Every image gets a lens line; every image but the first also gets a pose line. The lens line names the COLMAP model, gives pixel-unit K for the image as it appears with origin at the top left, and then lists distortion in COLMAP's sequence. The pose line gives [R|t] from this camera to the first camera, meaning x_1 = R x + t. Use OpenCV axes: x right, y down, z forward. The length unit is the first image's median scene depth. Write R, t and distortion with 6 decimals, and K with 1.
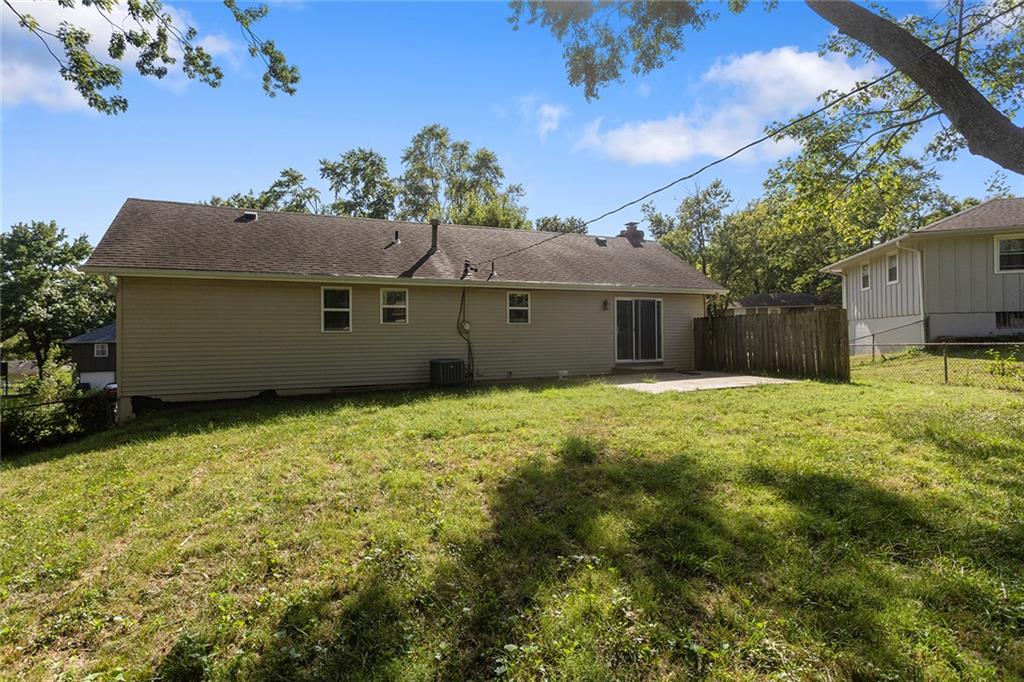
lens RADIAL K [[471.3, 0, 511.5], [0, 471.3, 337.2], [0, 0, 1]] dist [0.001929, 0.000748]
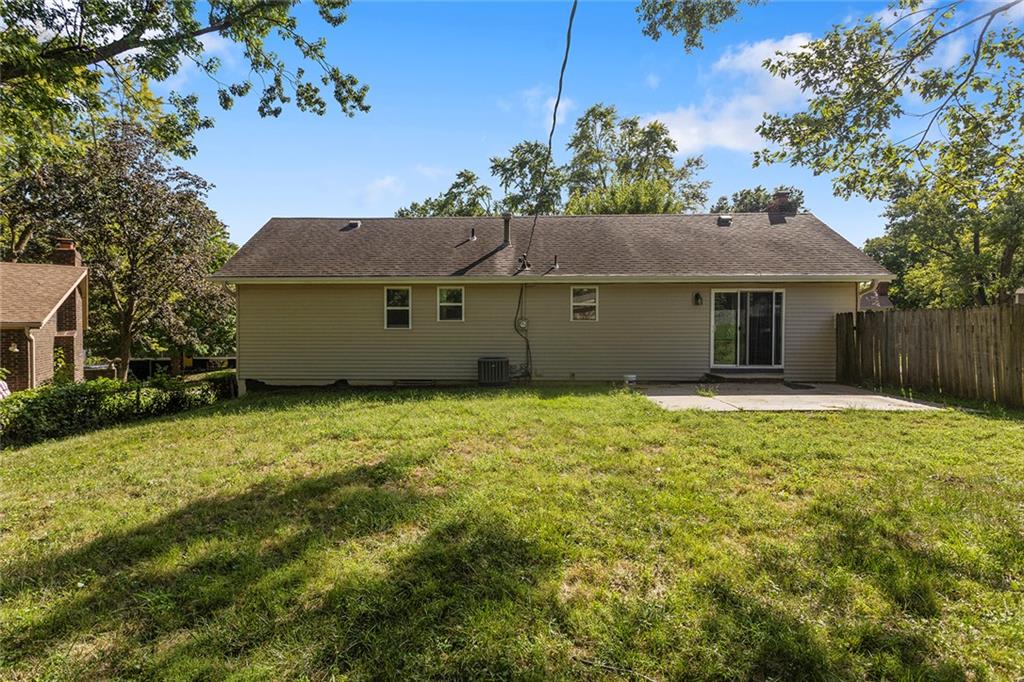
lens RADIAL K [[488.3, 0, 508.0], [0, 488.3, 343.5], [0, 0, 1]] dist [0.002537, 0.000532]
pose [[0.911930, 0.024731, -0.409599, 0.234771], [-0.011259, 0.999314, 0.035270, -0.014786], [0.410190, -0.027552, 0.911584, 0.064523]]
